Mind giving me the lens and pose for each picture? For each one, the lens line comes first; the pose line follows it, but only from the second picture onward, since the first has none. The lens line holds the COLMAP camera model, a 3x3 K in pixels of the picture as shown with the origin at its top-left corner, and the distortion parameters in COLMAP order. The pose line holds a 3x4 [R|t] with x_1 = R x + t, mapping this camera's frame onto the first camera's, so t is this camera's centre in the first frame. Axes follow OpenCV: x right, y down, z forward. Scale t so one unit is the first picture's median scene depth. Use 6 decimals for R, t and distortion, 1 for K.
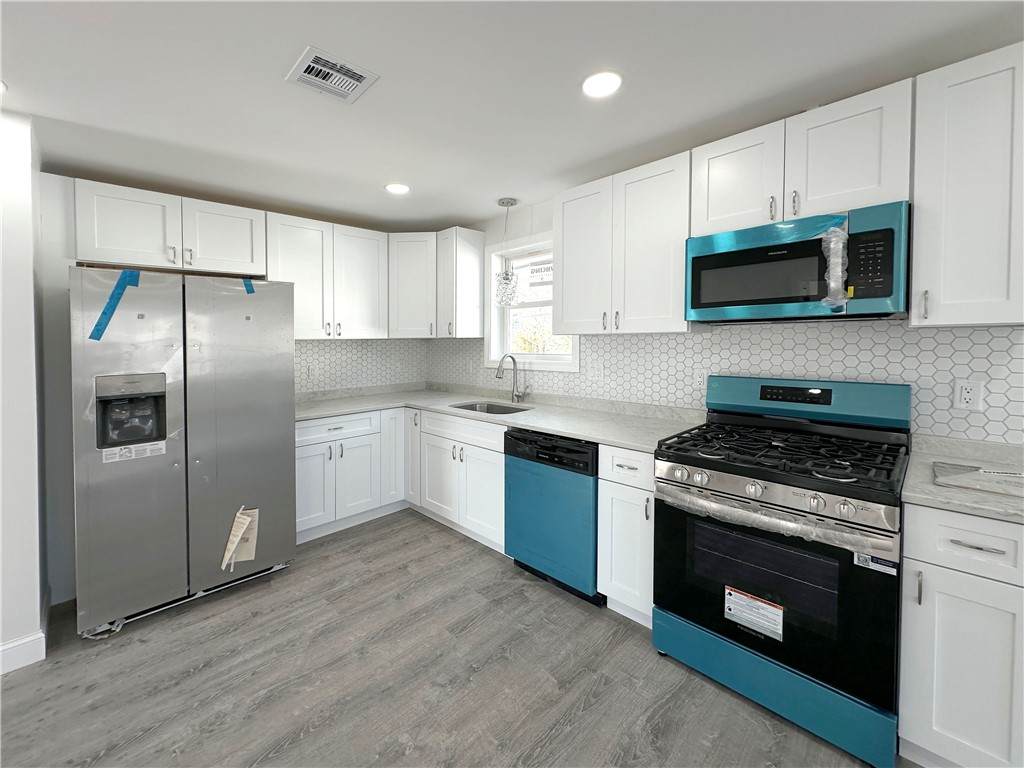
lens RADIAL K [[408.1, 0, 515.3], [0, 408.1, 352.9], [0, 0, 1]] dist [-0.000066, -0.000203]
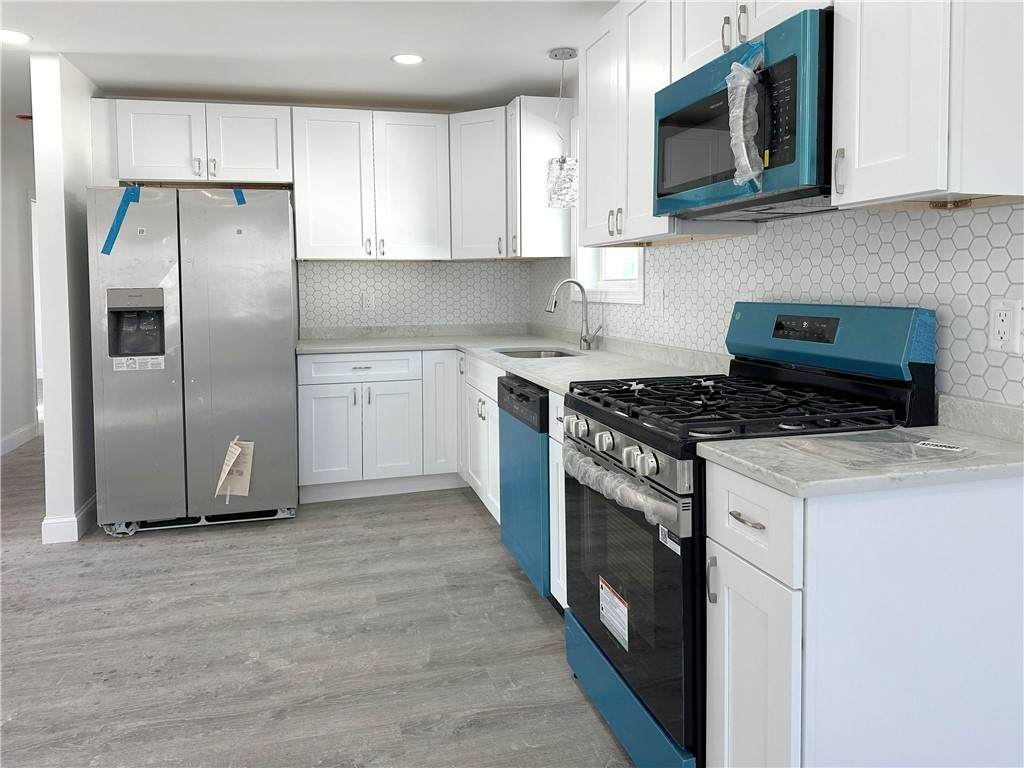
lens RADIAL K [[721.0, 0, 563.4], [0, 721.0, 325.6], [0, 0, 1]] dist [0.073889, -0.081361]
pose [[0.887897, 0.030128, -0.459055, 0.809577], [-0.015745, 0.999259, 0.035127, 0.060664], [0.459773, -0.023961, 0.887713, -0.135396]]
